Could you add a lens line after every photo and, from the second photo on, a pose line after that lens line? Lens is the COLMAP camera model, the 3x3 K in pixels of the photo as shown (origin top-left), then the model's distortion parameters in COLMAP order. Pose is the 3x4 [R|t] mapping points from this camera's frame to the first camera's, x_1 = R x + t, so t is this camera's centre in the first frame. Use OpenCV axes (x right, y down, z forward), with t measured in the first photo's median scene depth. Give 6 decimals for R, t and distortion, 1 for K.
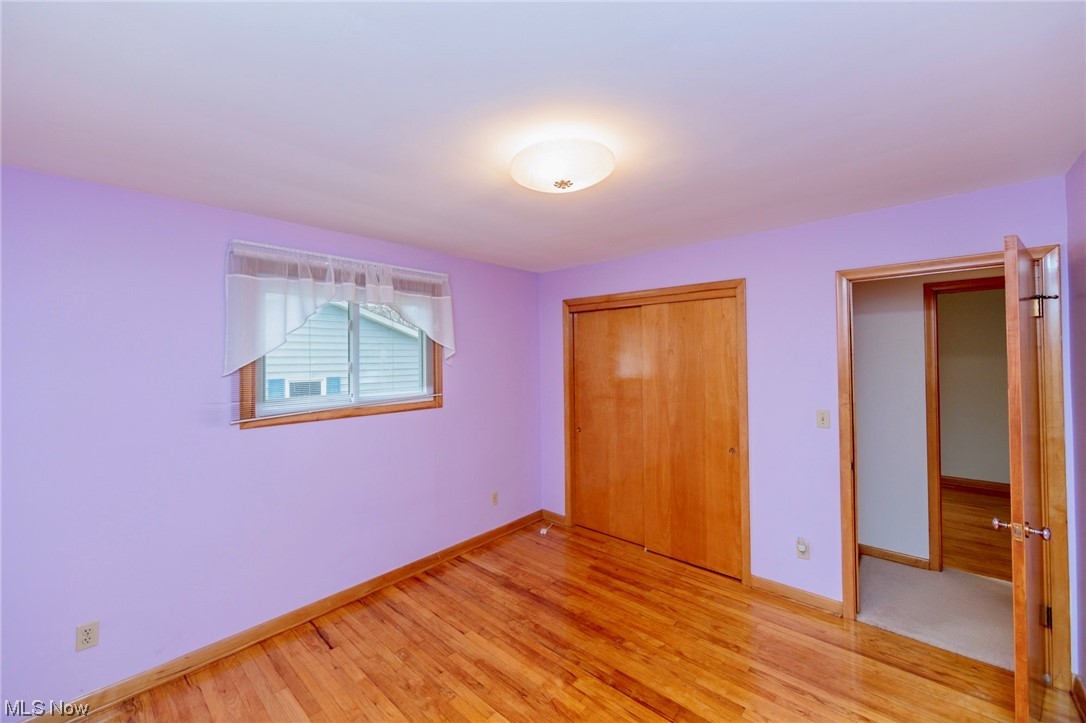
lens RADIAL K [[428.8, 0, 546.8], [0, 428.8, 352.7], [0, 0, 1]] dist [-0.002870, -0.000394]
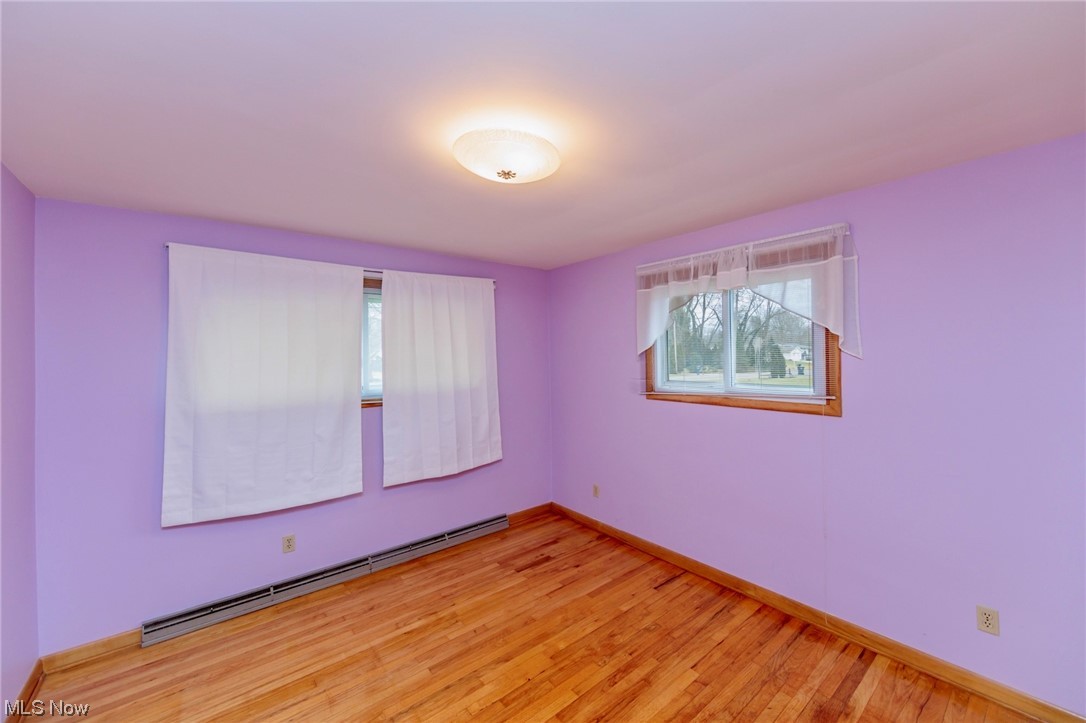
lens RADIAL K [[428.8, 0, 546.8], [0, 428.8, 352.7], [0, 0, 1]] dist [-0.002870, -0.000394]
pose [[-0.168237, 0.014477, -0.985640, 0.662211], [0.030491, 0.999490, 0.009476, 0.002641], [0.985275, -0.028458, -0.168593, 0.830202]]
